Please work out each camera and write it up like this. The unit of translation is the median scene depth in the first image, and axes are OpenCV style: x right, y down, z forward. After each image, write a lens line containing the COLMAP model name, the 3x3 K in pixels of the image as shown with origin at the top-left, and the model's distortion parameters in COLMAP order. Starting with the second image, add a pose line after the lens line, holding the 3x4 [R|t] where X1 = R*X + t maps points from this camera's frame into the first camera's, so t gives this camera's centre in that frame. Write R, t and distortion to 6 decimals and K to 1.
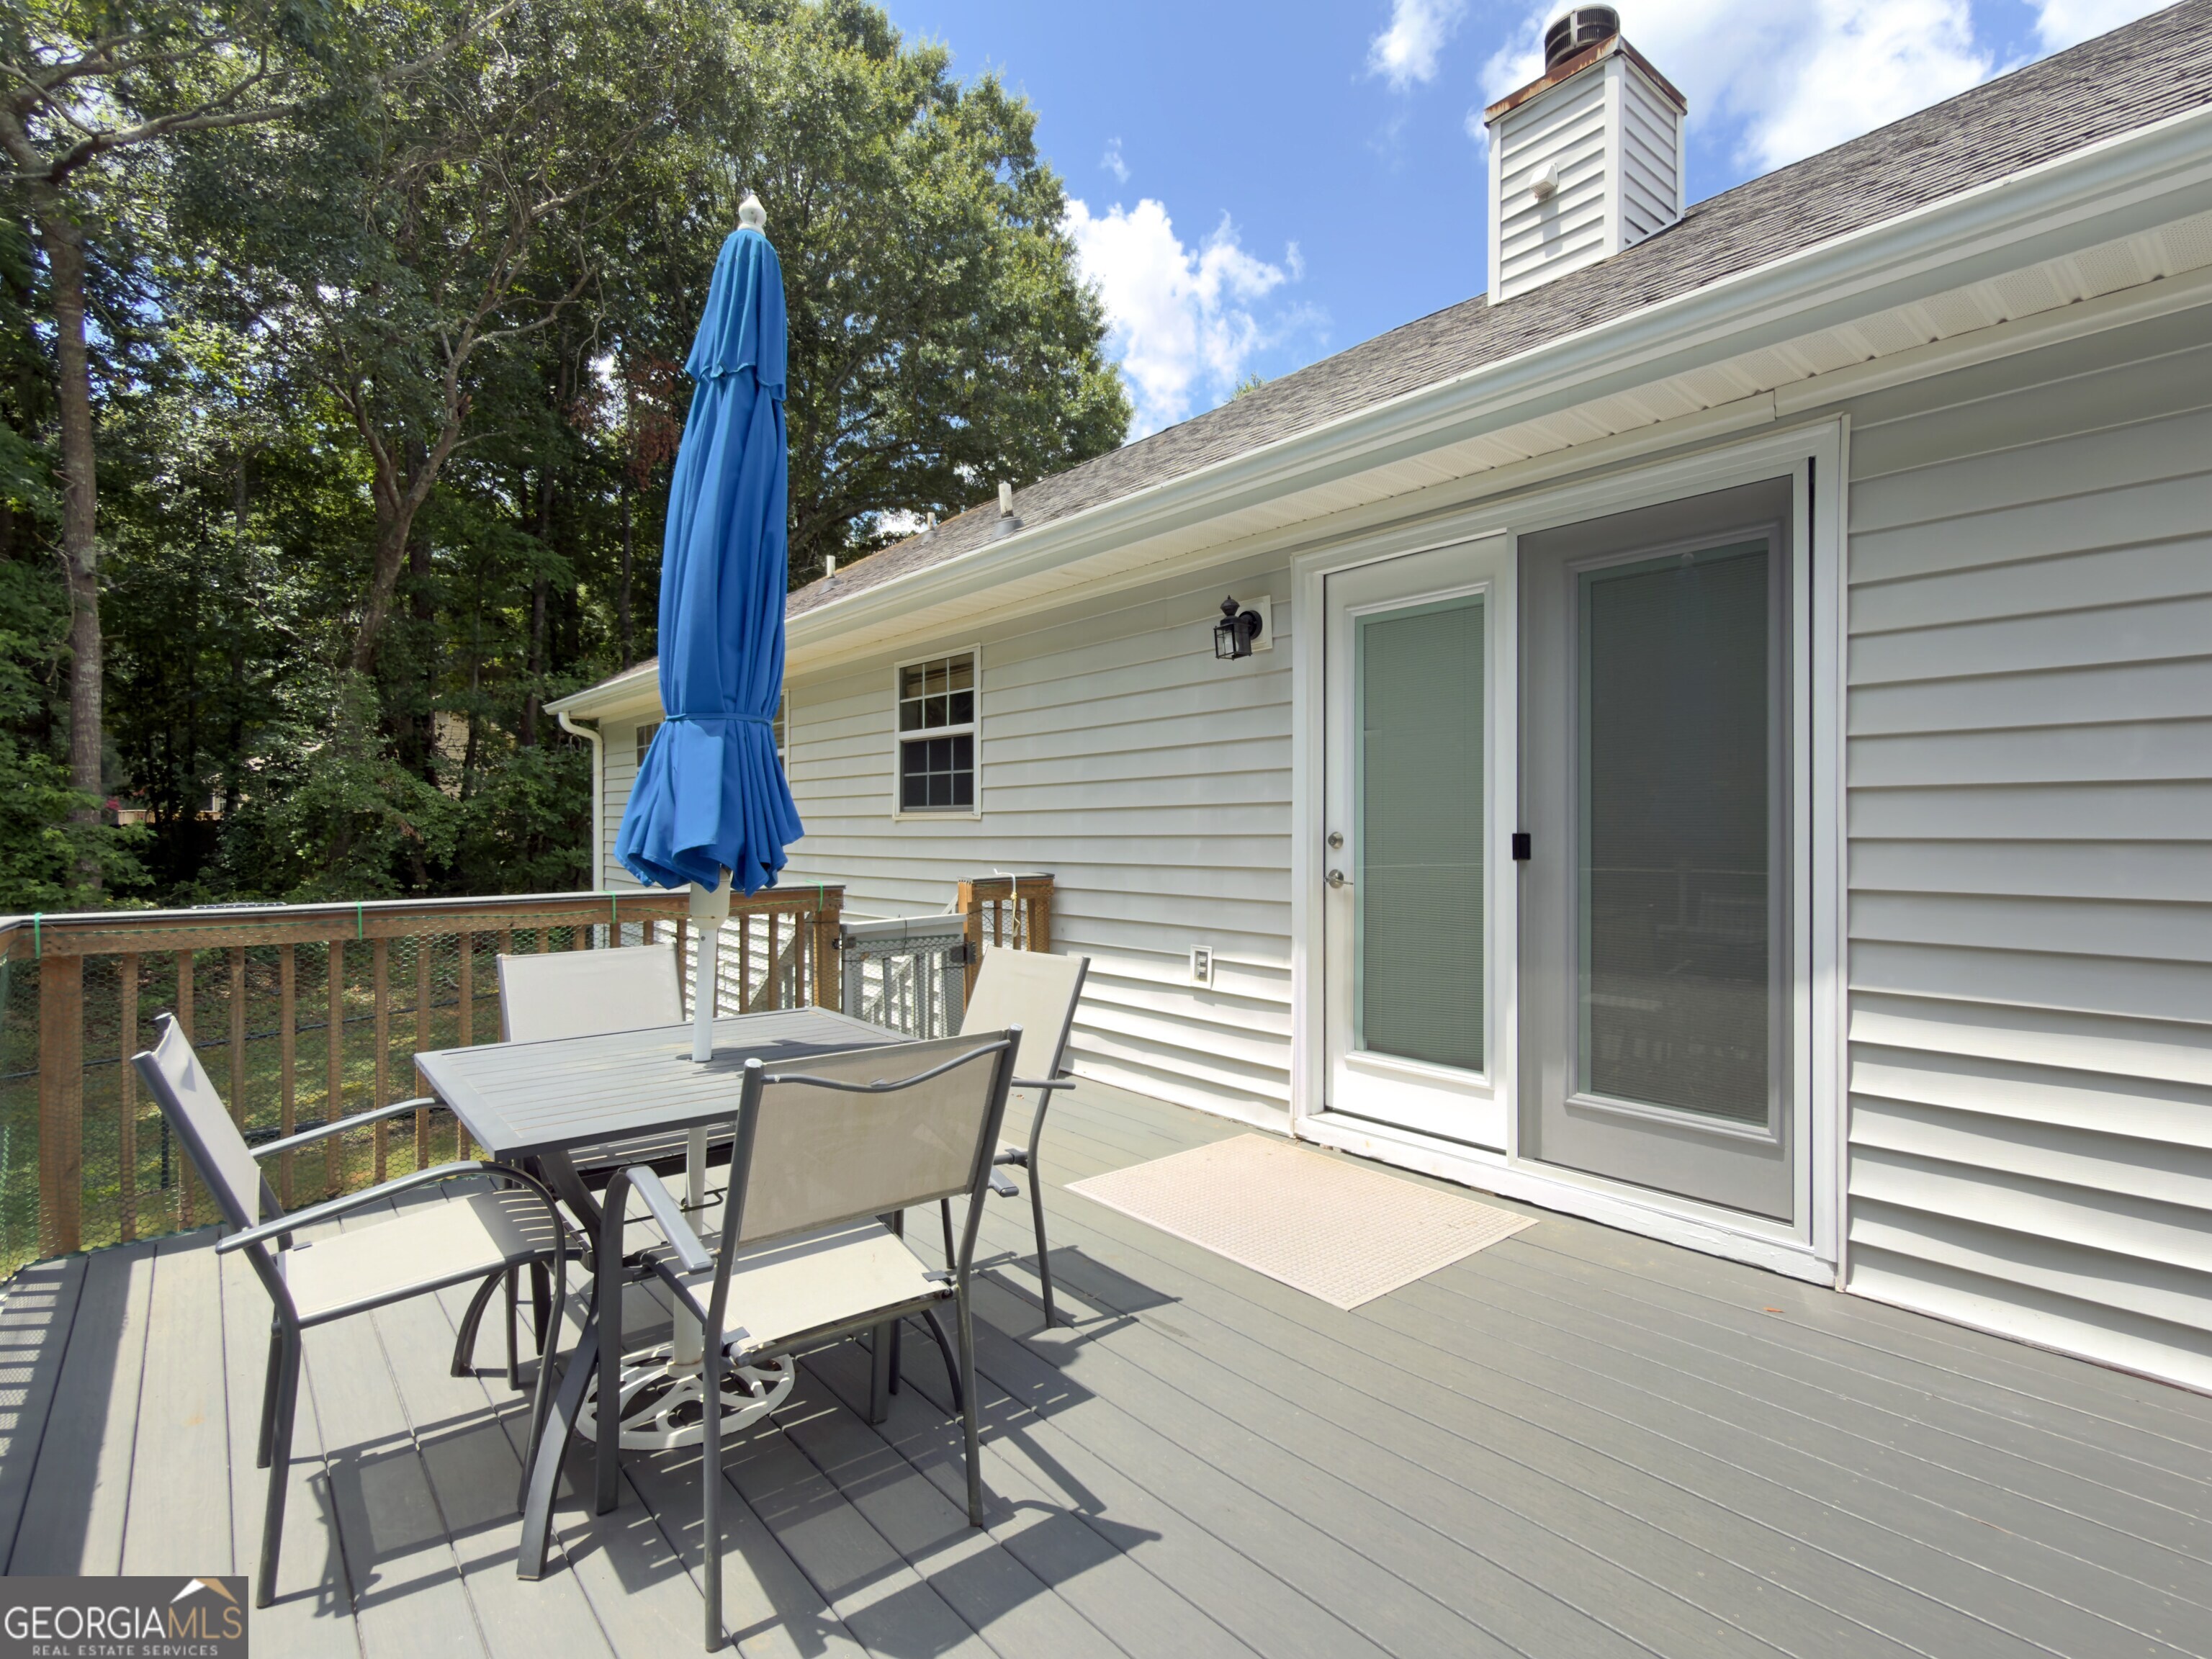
lens RADIAL K [[1087.0, 0, 1107.0], [0, 1087.0, 829.2], [0, 0, 1]] dist [0.028441, -0.000080]
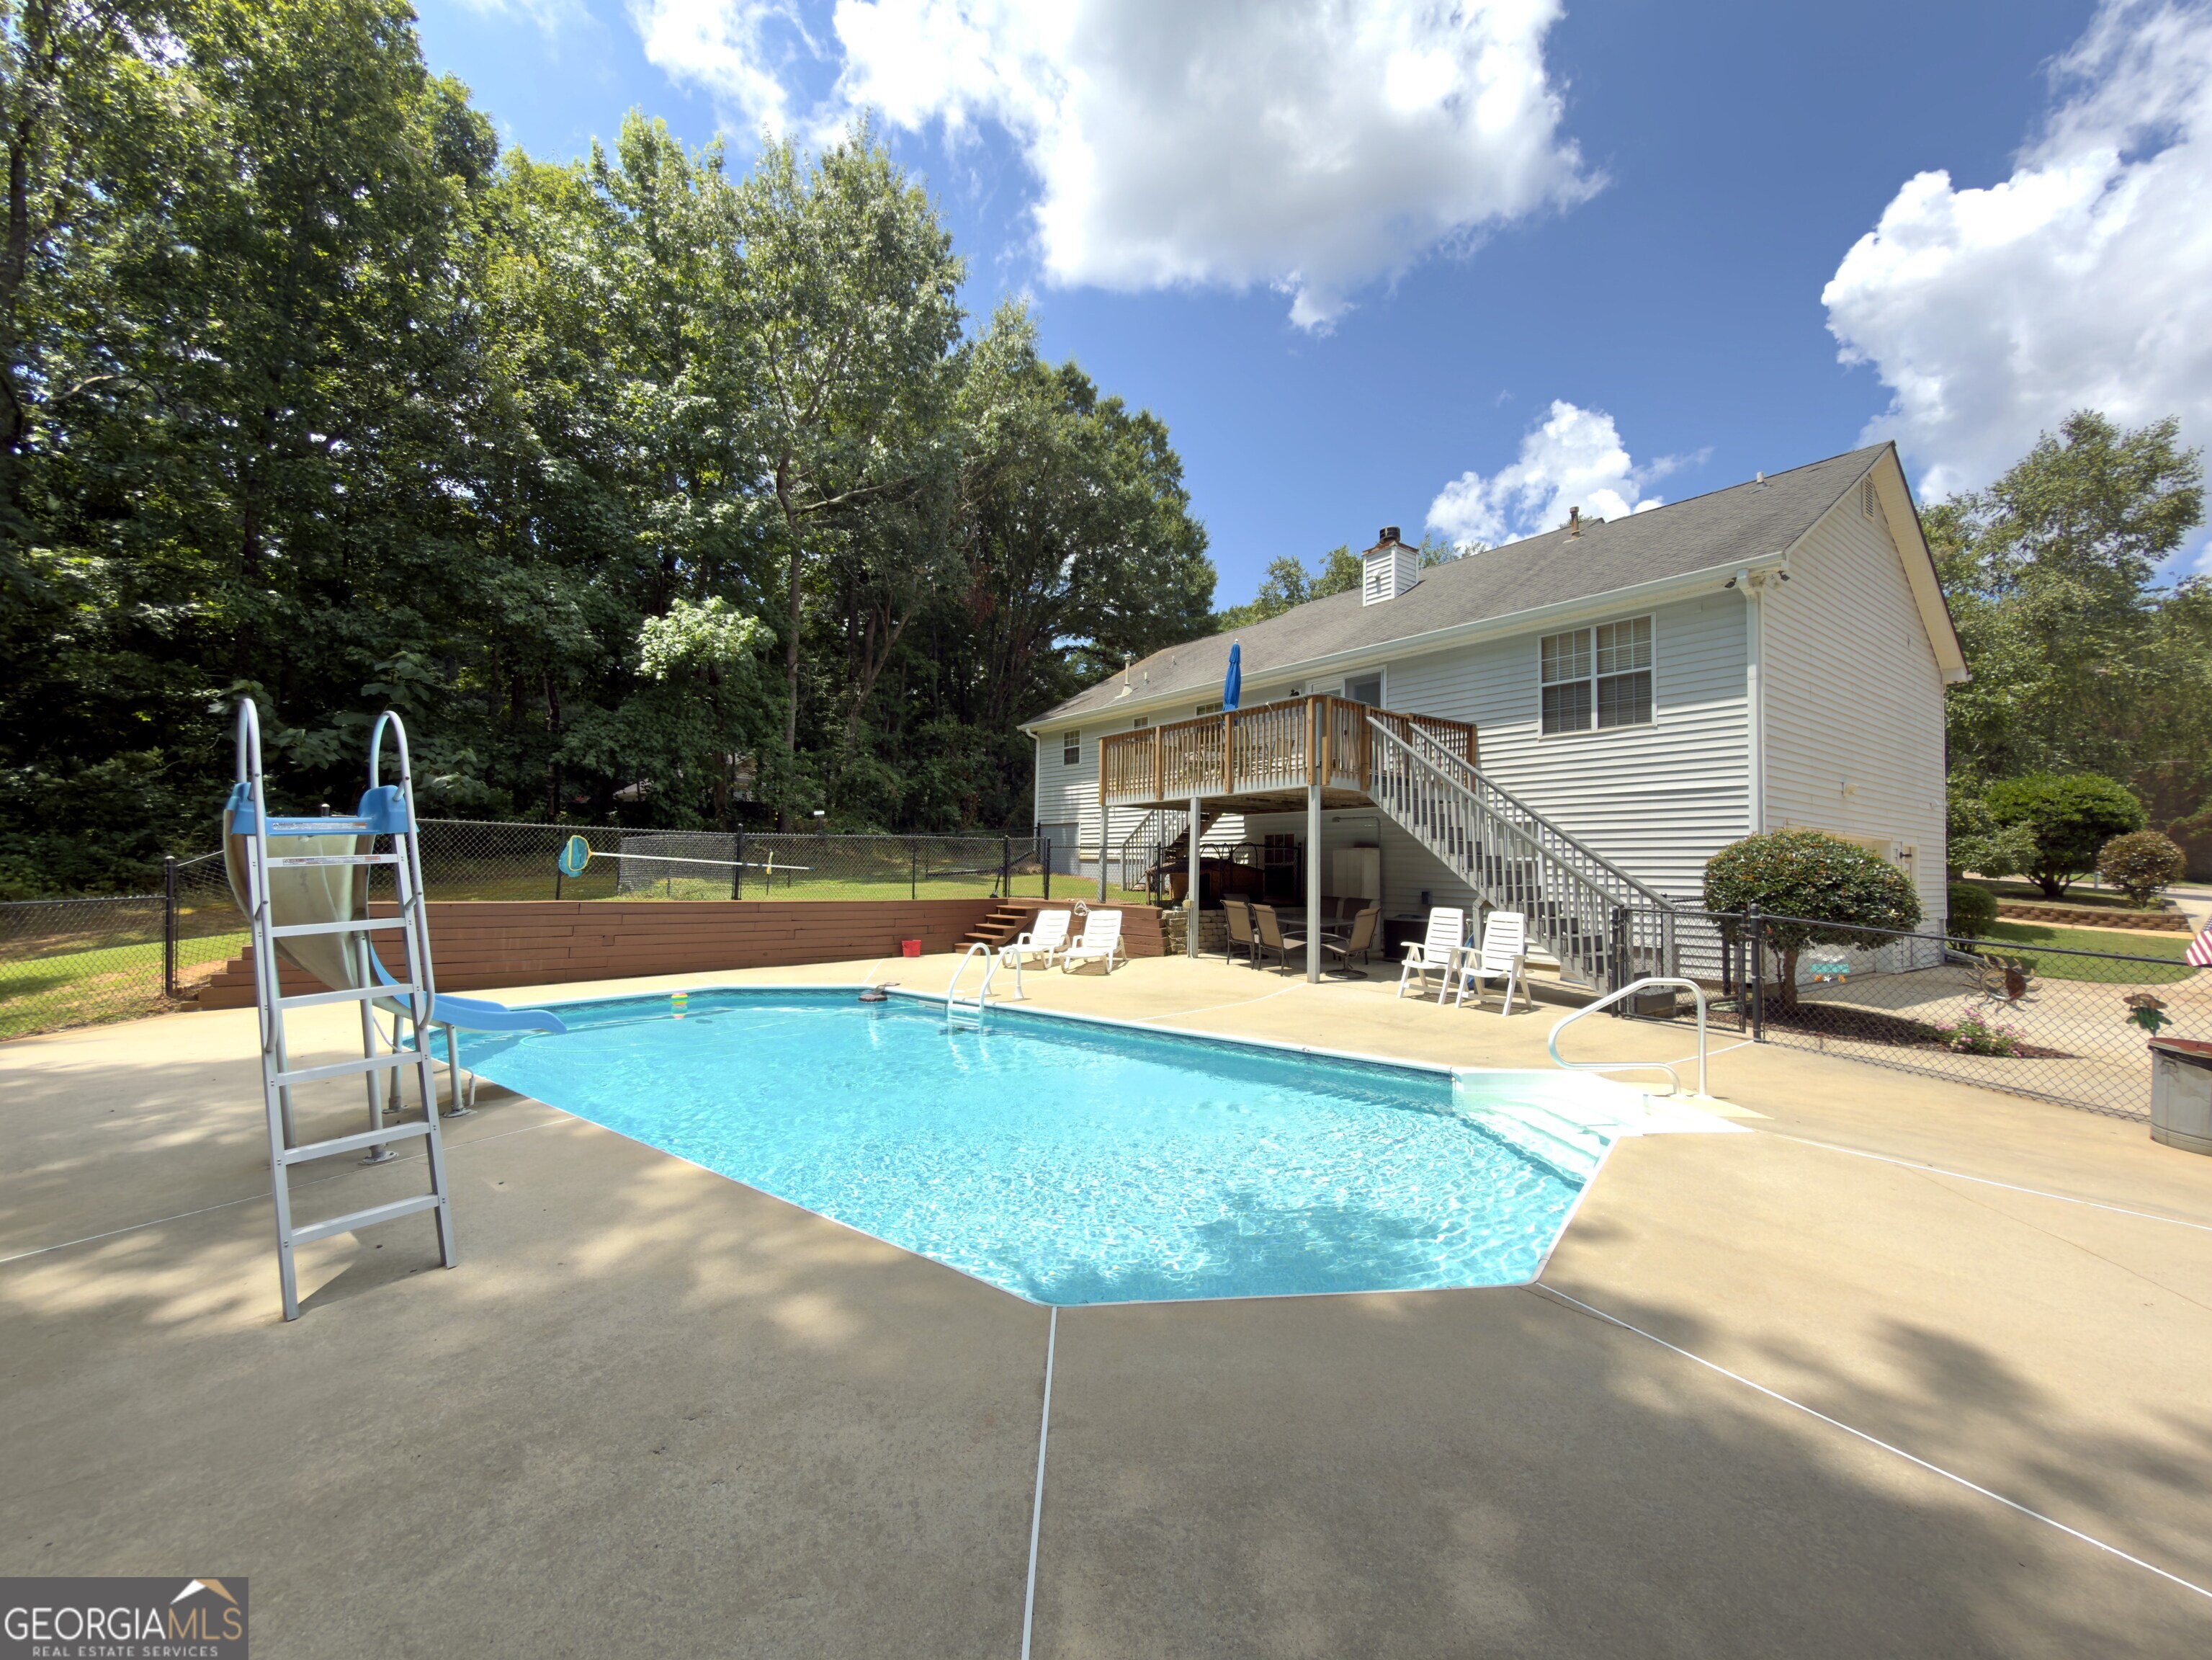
lens RADIAL K [[893.5, 0, 1106.0], [0, 893.5, 830.0], [0, 0, 1]] dist [-0.000337, 0.000260]
pose [[0.998110, 0.020476, -0.057937, -0.073986], [-0.023514, 0.998358, -0.052241, 0.102614], [0.056772, 0.053505, 0.996952, -0.473390]]
